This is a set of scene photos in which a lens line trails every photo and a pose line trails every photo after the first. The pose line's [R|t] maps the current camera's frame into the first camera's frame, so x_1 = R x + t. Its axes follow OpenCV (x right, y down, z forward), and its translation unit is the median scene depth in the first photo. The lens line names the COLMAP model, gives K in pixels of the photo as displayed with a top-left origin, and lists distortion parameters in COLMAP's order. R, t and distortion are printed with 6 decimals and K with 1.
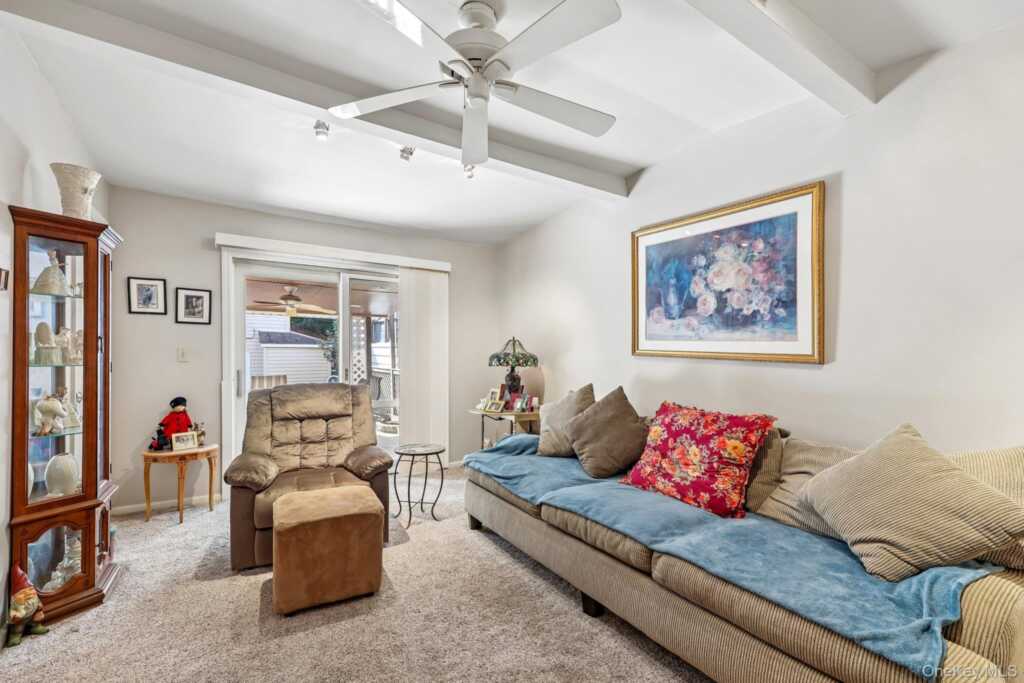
lens RADIAL K [[429.4, 0, 497.1], [0, 429.4, 354.0], [0, 0, 1]] dist [-0.001909, 0.000765]
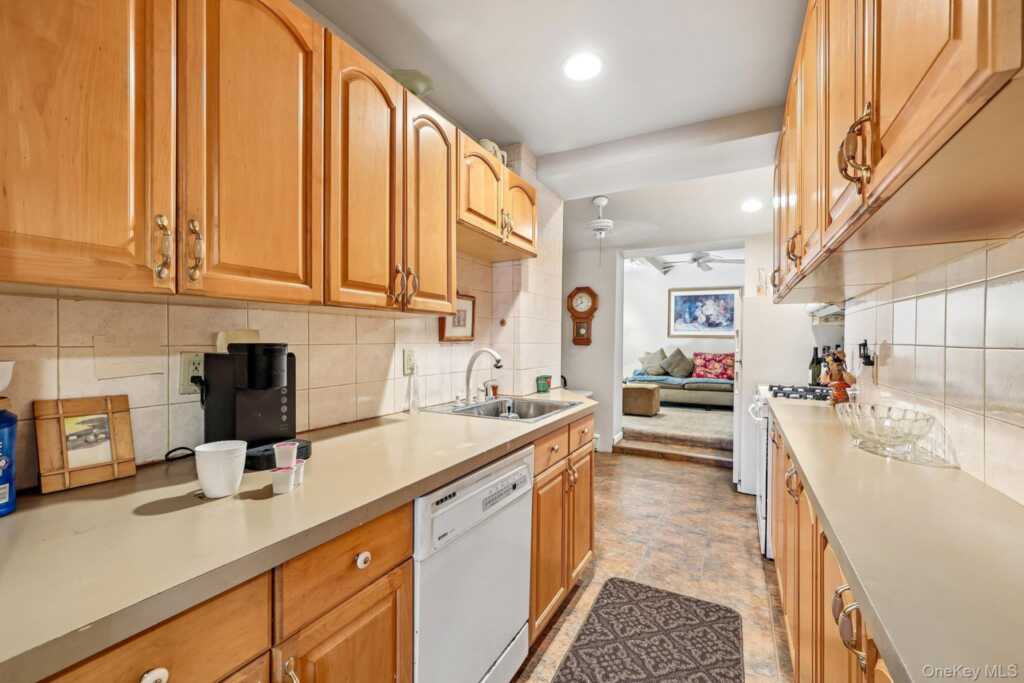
lens RADIAL K [[429.4, 0, 504.5], [0, 429.4, 339.0], [0, 0, 1]] dist [-0.001909, 0.000765]
pose [[0.874886, -0.002634, 0.484322, -2.313555], [0.010907, 0.999839, -0.014264, 0.052186], [-0.484206, 0.017762, 0.874774, -0.991336]]
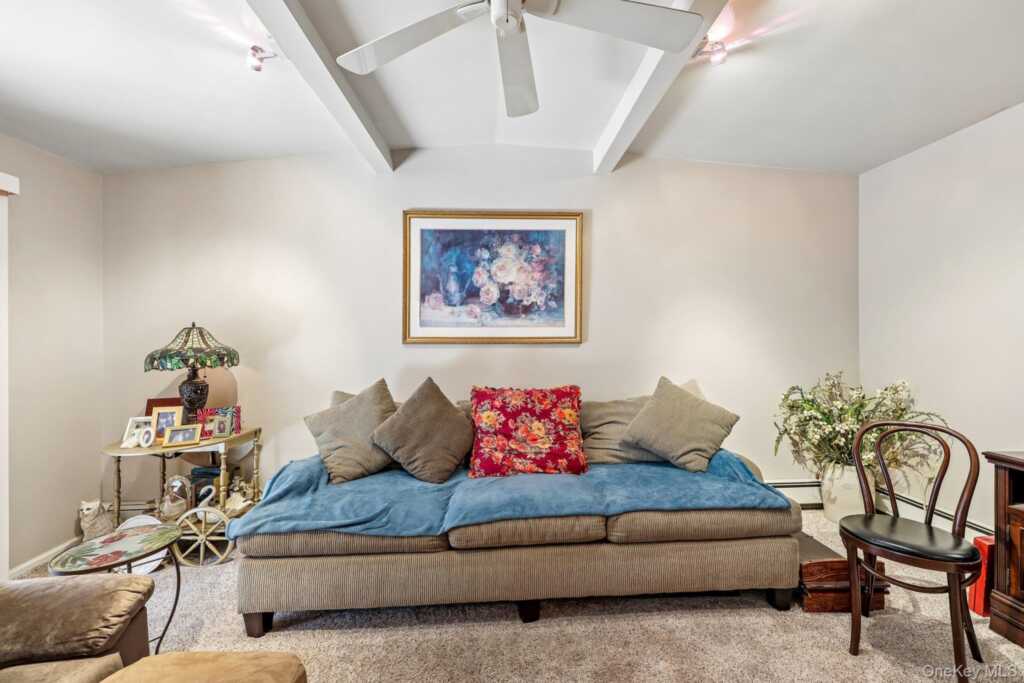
lens RADIAL K [[429.4, 0, 517.4], [0, 429.4, 336.0], [0, 0, 1]] dist [-0.001909, 0.000765]
pose [[0.498248, -0.013570, 0.866928, -0.471761], [0.031826, 0.999490, -0.002647, -0.004372], [-0.866450, 0.028910, 0.498426, 0.437243]]
